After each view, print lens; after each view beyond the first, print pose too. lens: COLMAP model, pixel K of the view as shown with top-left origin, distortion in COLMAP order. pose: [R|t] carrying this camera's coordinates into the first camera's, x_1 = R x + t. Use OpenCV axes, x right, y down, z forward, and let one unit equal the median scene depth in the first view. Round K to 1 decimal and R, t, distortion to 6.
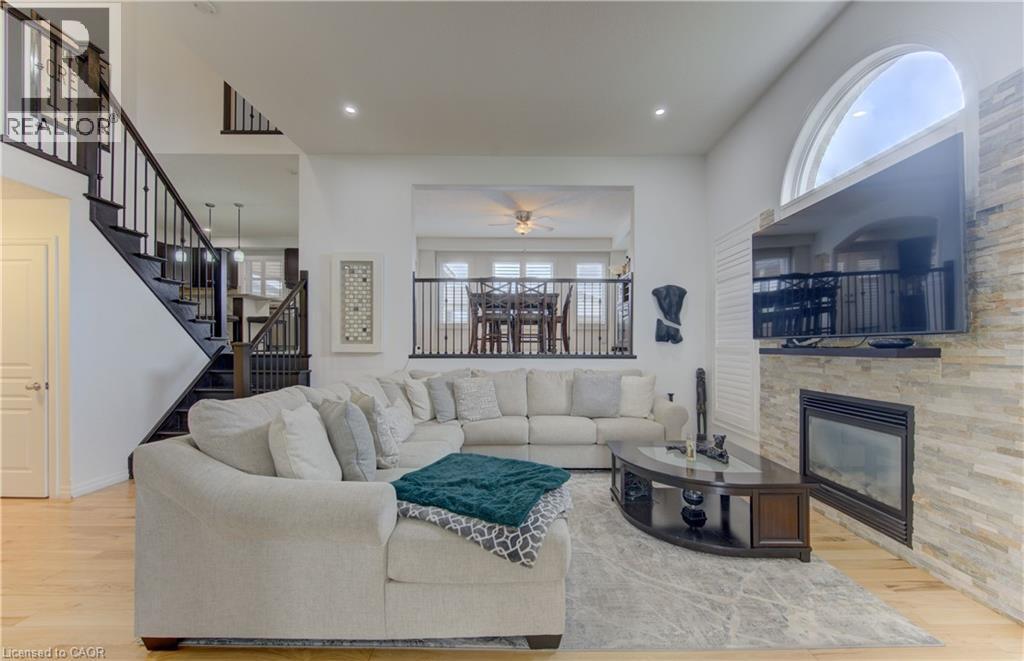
lens RADIAL K [[399.1, 0, 524.2], [0, 399.1, 349.4], [0, 0, 1]] dist [0.000377, 0.000037]
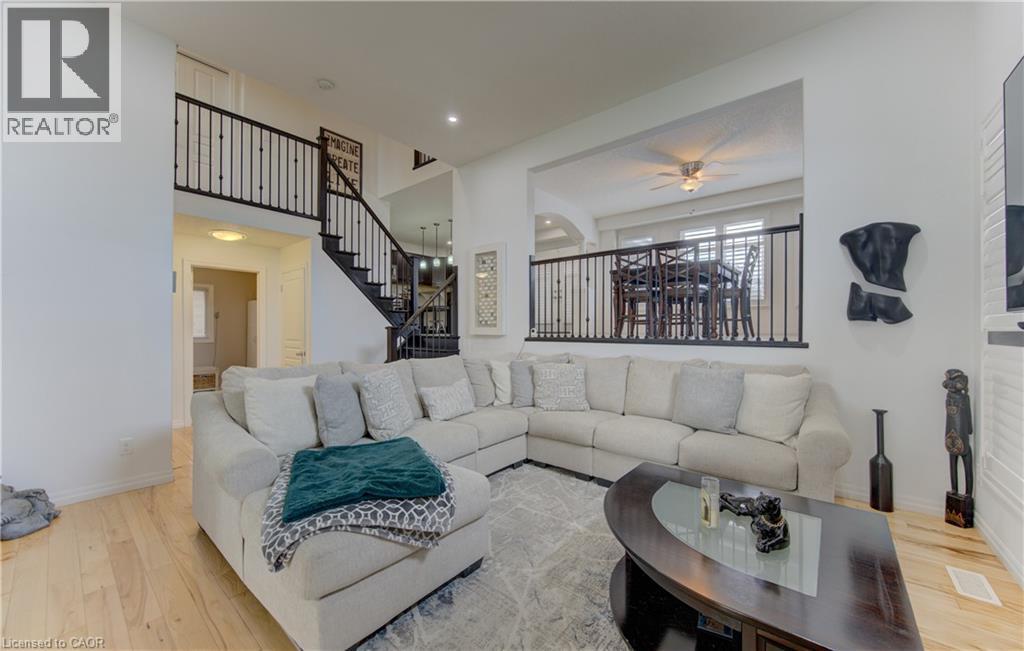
lens RADIAL K [[391.6, 0, 513.2], [0, 391.6, 330.6], [0, 0, 1]] dist [-0.001163, -0.000081]
pose [[0.757843, -0.000137, -0.652437, 0.368995], [-0.004219, 0.999978, -0.005111, 0.000727], [0.652423, 0.006627, 0.757826, 0.246314]]
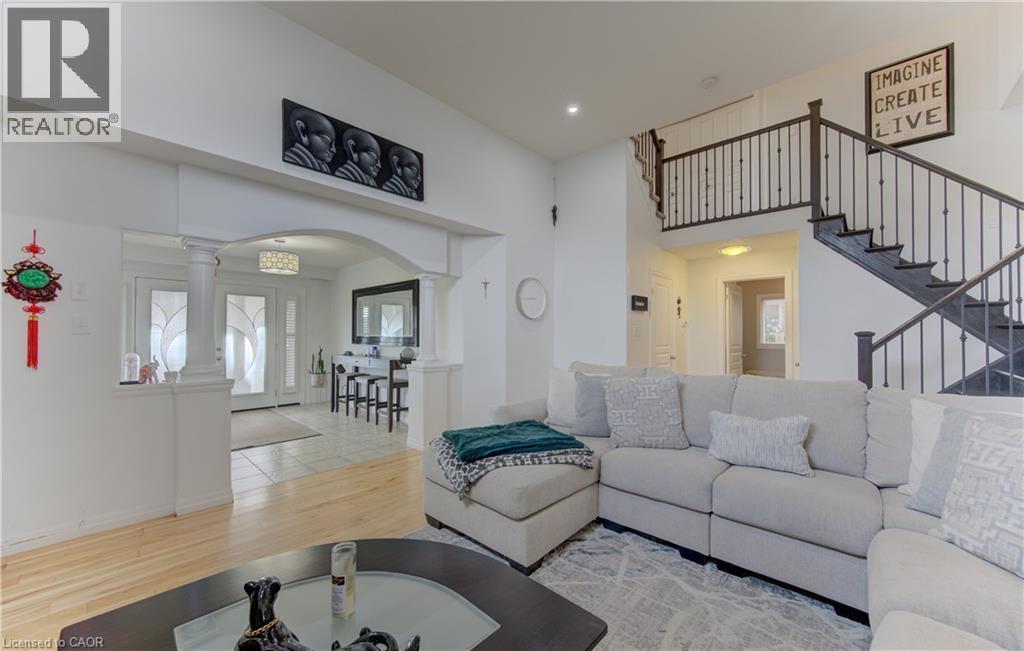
lens RADIAL K [[391.6, 0, 513.2], [0, 391.6, 330.6], [0, 0, 1]] dist [-0.001163, -0.000081]
pose [[-0.700515, -0.014079, -0.713499, 0.371704], [-0.007532, 0.999896, -0.012335, -0.002232], [0.713598, -0.003267, -0.700548, 0.876840]]
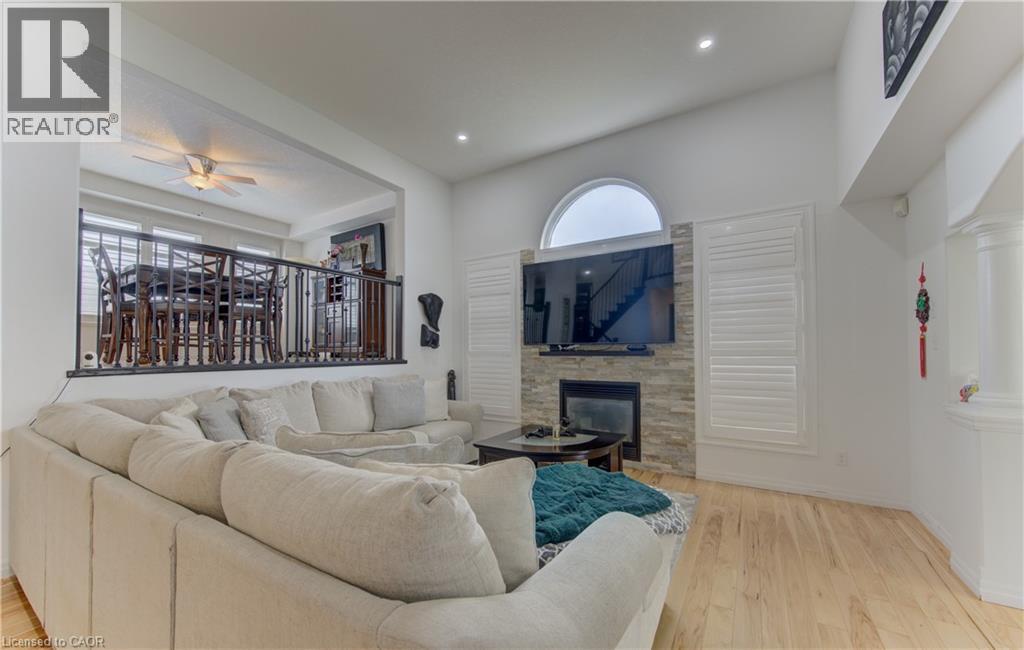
lens RADIAL K [[386.5, 0, 524.3], [0, 386.5, 349.6], [0, 0, 1]] dist [-0.000268, -0.000071]
pose [[0.528177, -0.002727, 0.849130, -0.421161], [0.012897, 0.999905, -0.004811, -0.003272], [-0.849036, 0.013492, 0.528163, 0.272955]]
